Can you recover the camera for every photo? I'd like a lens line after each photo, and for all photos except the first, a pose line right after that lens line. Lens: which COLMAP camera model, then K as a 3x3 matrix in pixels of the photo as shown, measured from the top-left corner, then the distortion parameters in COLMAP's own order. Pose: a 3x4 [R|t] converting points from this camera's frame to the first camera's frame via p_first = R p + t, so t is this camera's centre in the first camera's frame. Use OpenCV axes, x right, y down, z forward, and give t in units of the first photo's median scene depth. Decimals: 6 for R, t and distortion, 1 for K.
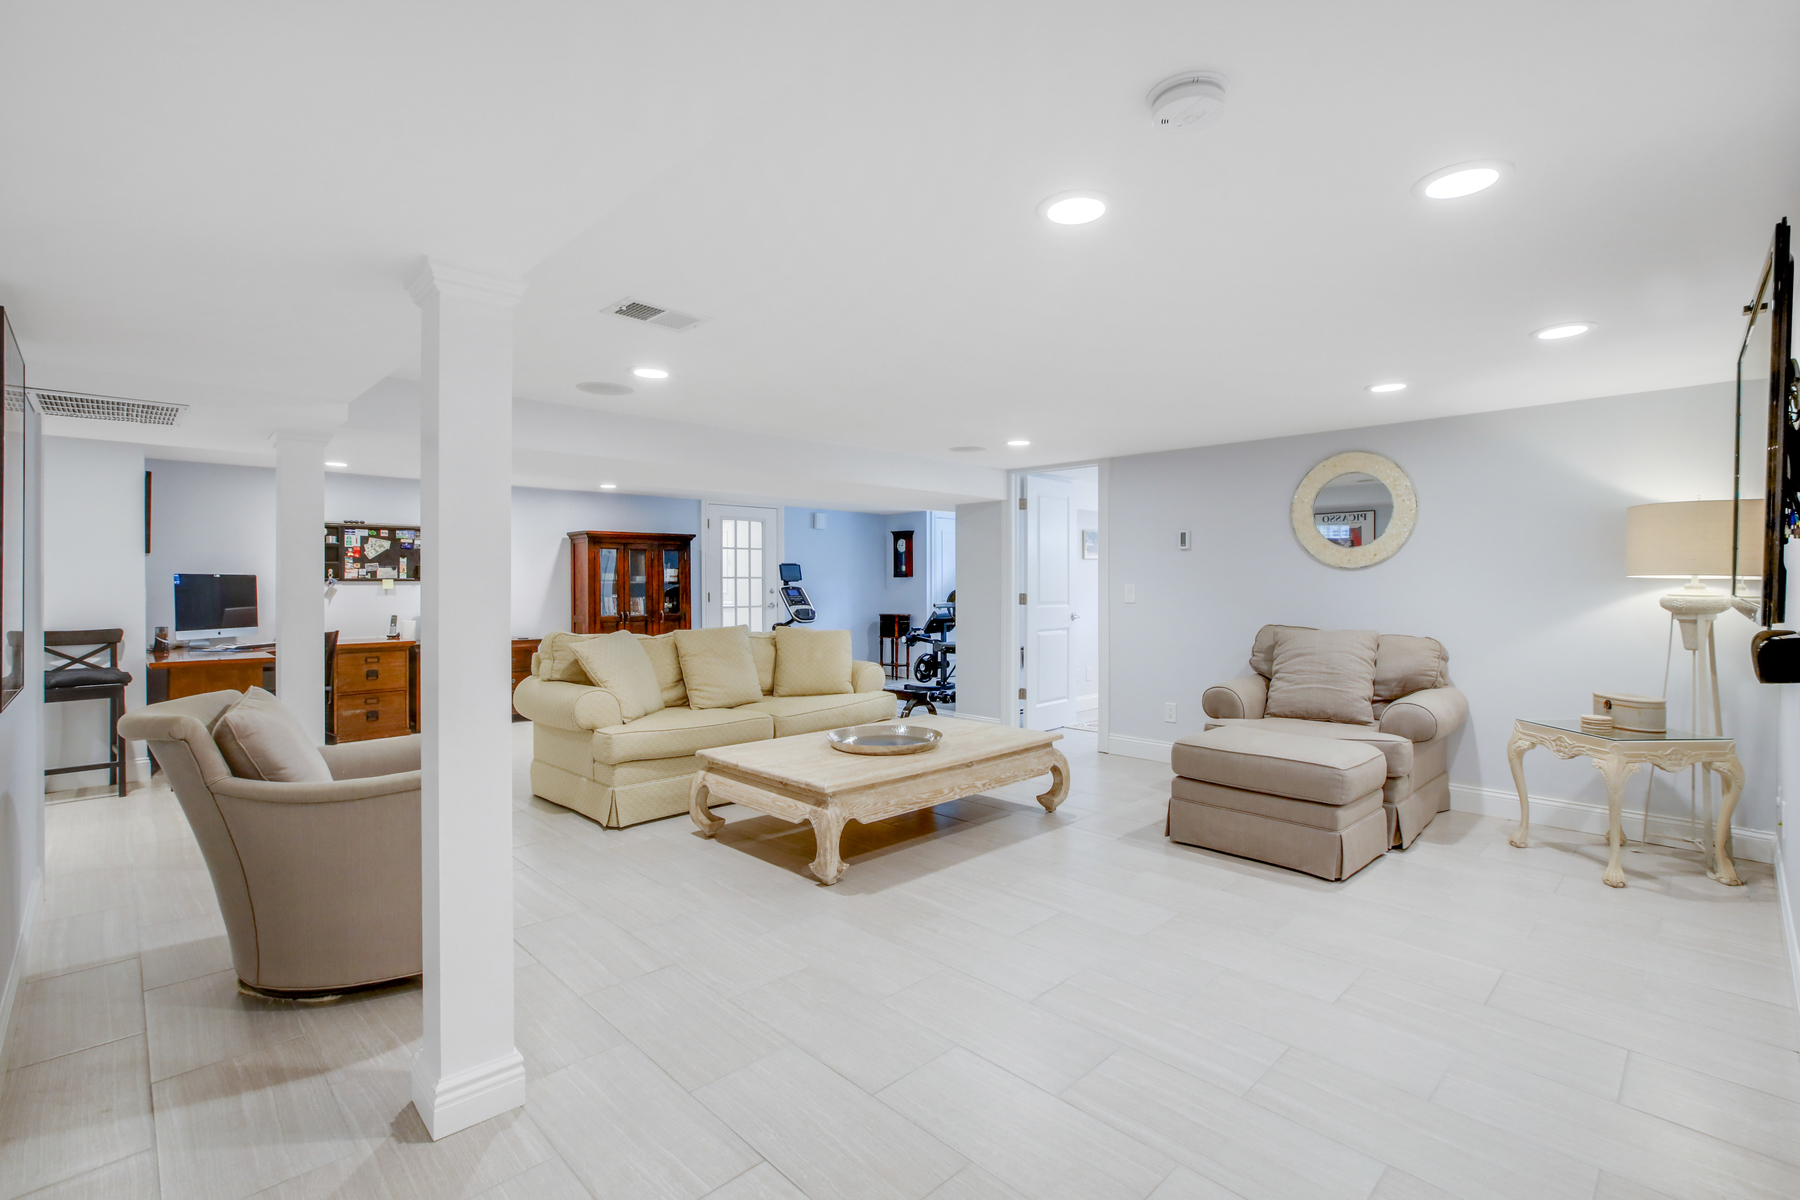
lens RADIAL K [[812.4, 0, 891.6], [0, 812.4, 587.6], [0, 0, 1]] dist [-0.000439, 0.000207]
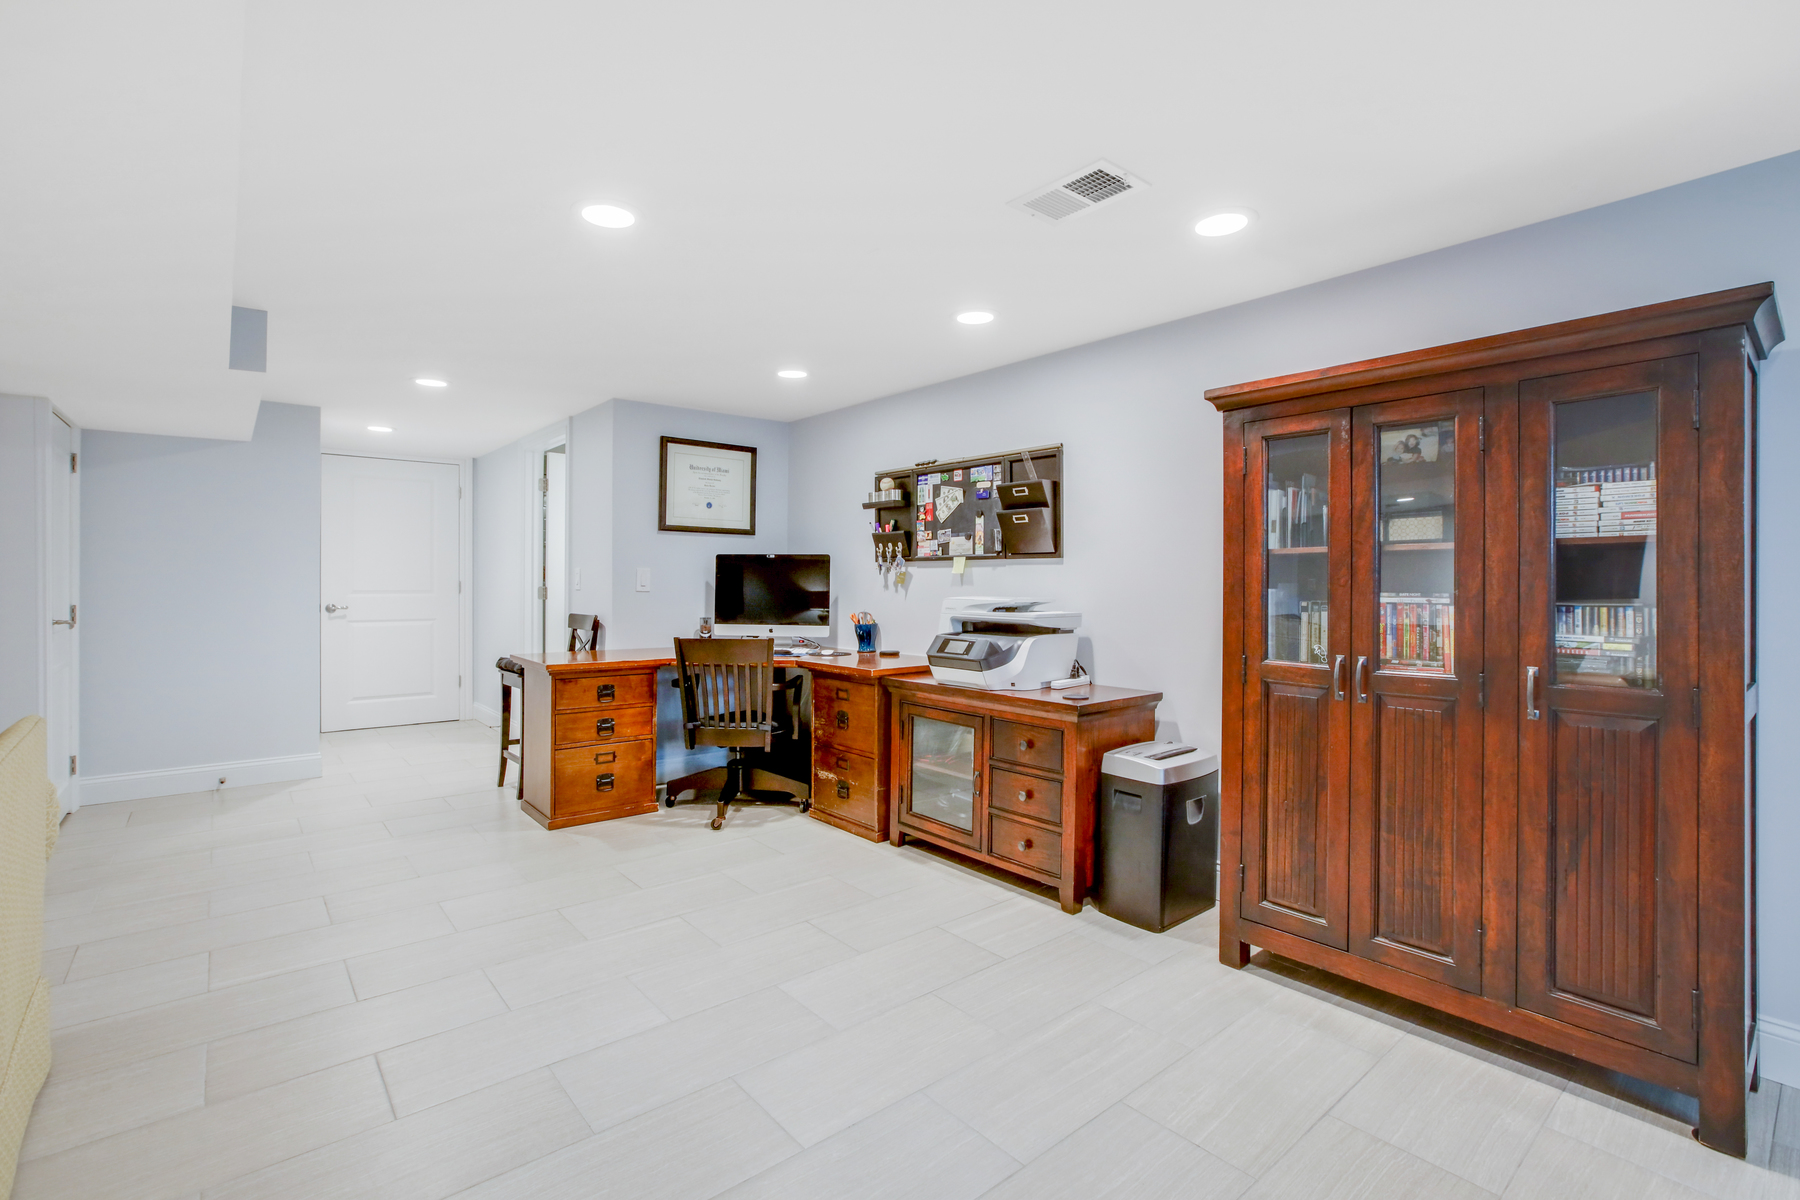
lens RADIAL K [[812.4, 0, 899.8], [0, 812.4, 588.7], [0, 0, 1]] dist [-0.000439, 0.000207]
pose [[-0.053180, 0.004849, -0.998573, -0.025321], [-0.012677, 0.999904, 0.005530, 0.004140], [0.998504, 0.012953, -0.053114, 0.441053]]
